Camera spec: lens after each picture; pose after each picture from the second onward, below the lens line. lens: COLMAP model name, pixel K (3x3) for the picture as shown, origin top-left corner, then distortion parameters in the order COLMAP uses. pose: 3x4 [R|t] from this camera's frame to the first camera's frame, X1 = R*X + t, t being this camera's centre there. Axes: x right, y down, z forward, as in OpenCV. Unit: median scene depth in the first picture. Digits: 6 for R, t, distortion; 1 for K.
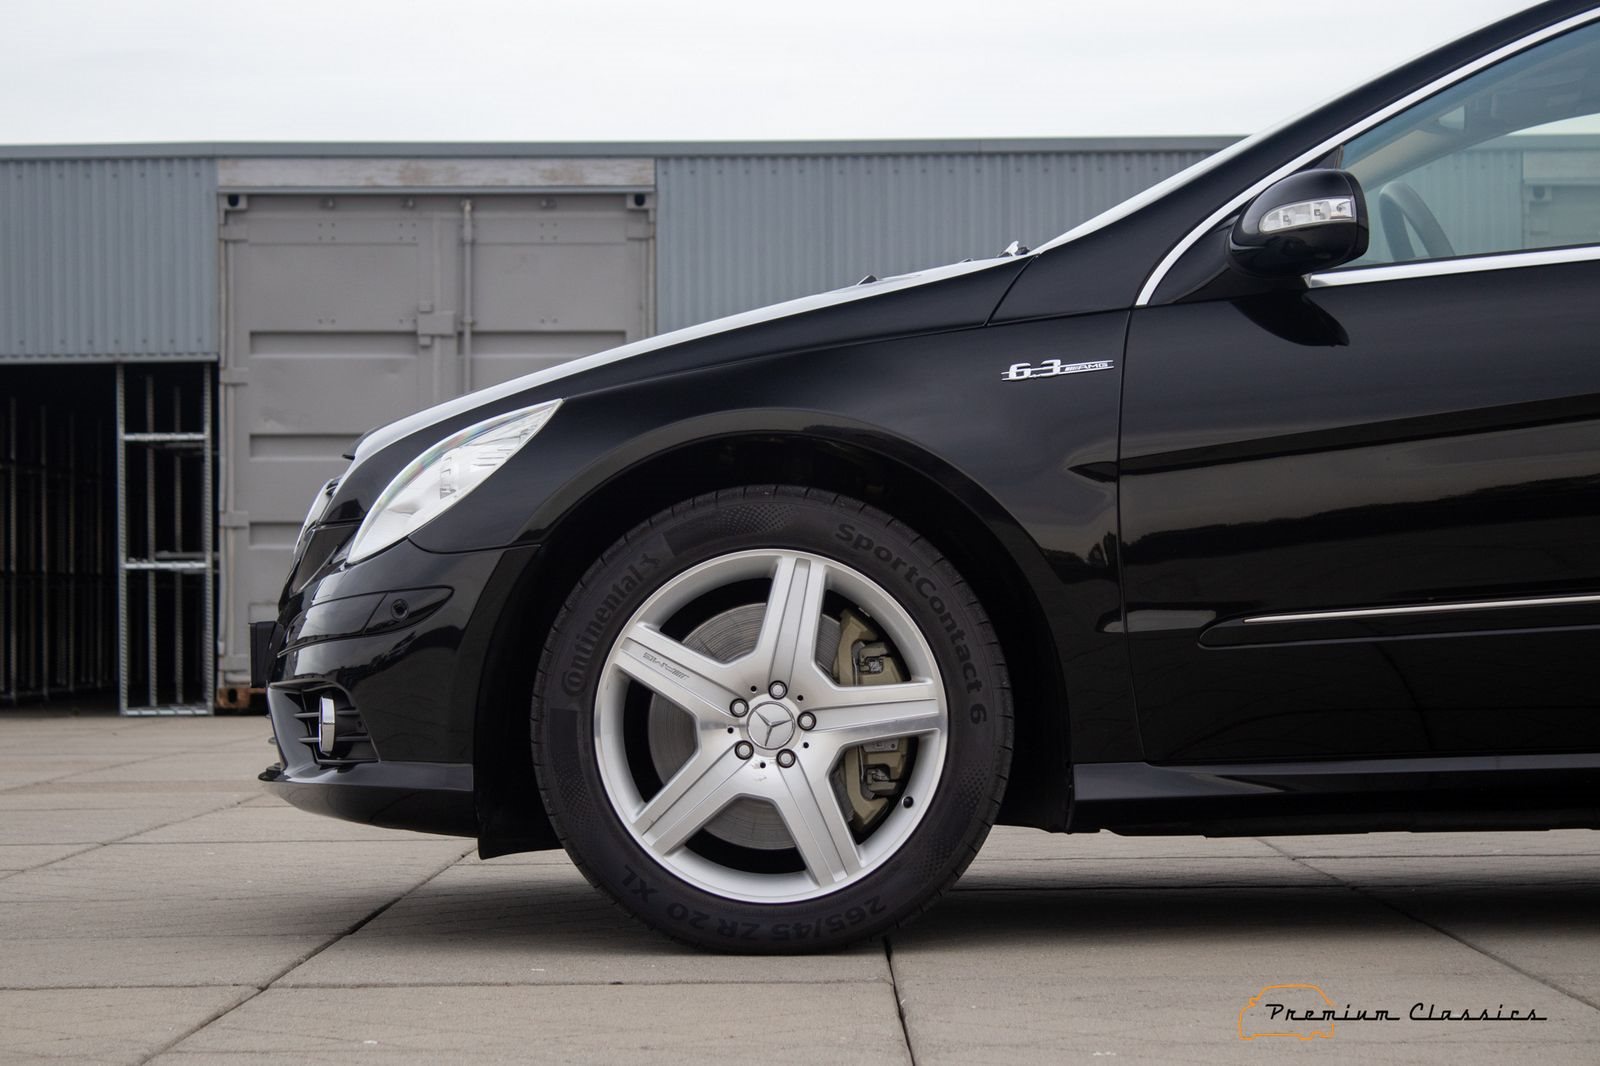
lens RADIAL K [[4012.0, 0, 808.4], [0, 4012.0, 538.2], [0, 0, 1]] dist [0.076233, 0.000000]
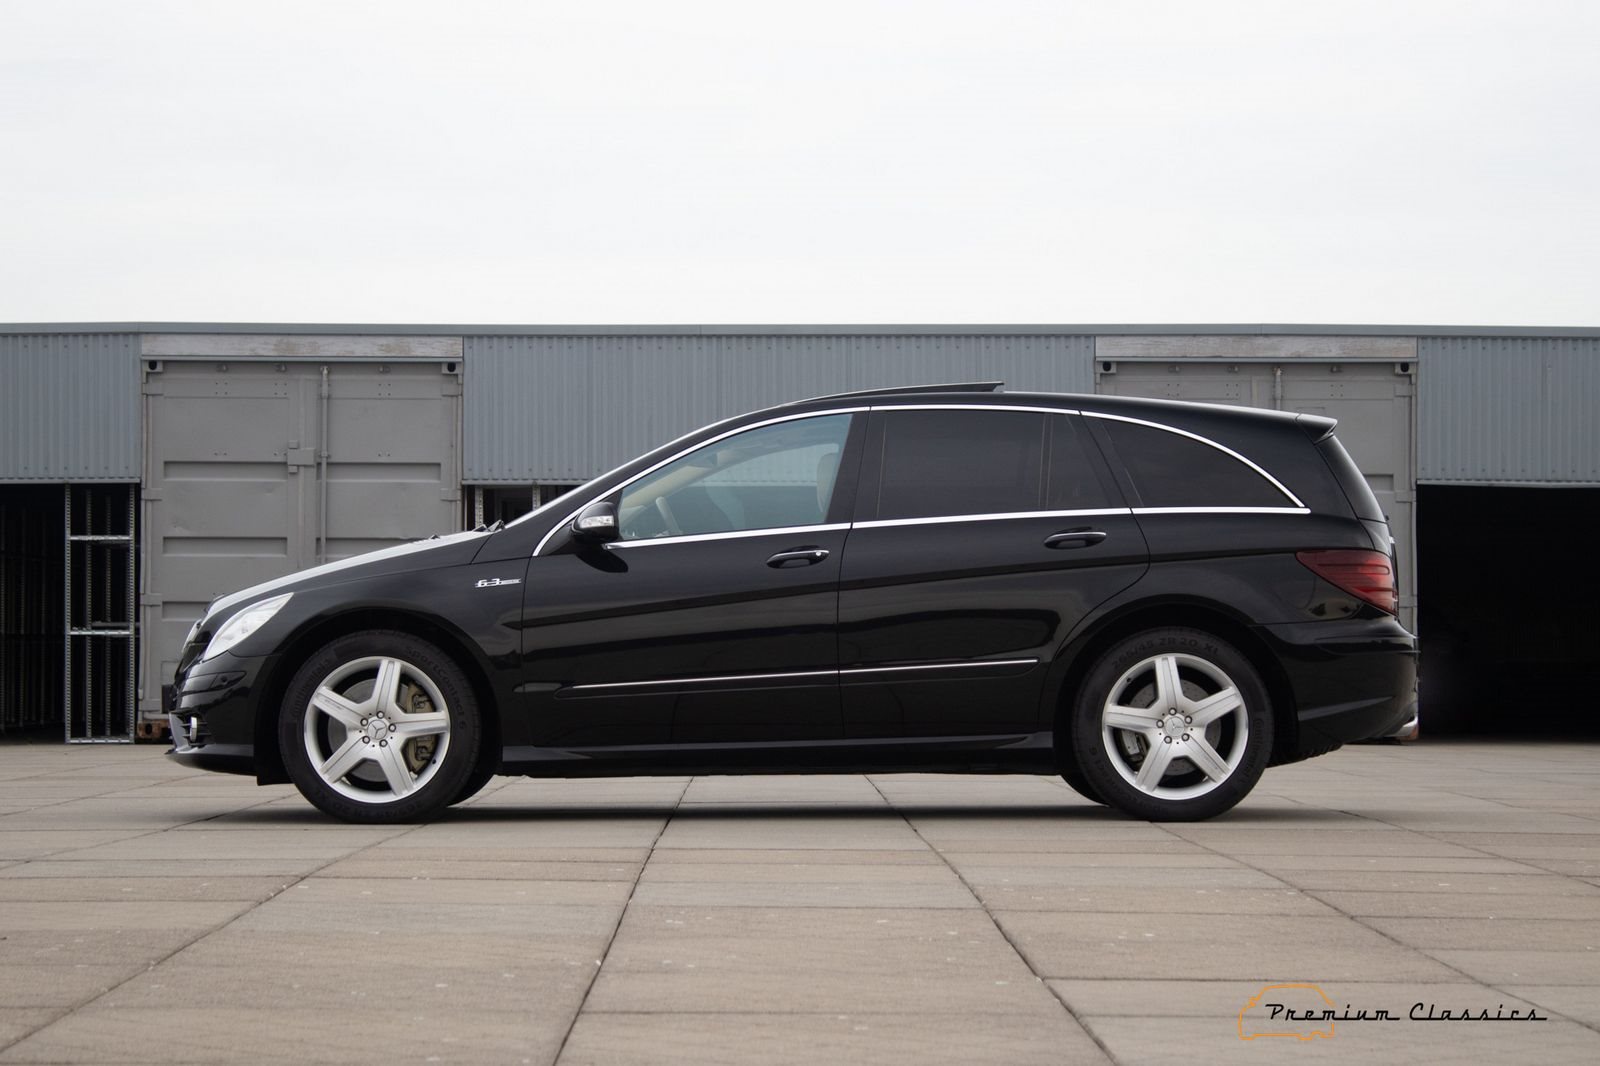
lens RADIAL K [[4012.0, 0, 796.3], [0, 4012.0, 523.9], [0, 0, 1]] dist [0.076233, 0.000000]
pose [[0.999815, 0.006663, 0.018066, 0.188428], [-0.006383, 0.999859, -0.015514, -0.039183], [-0.018167, 0.015395, 0.999716, -1.353808]]
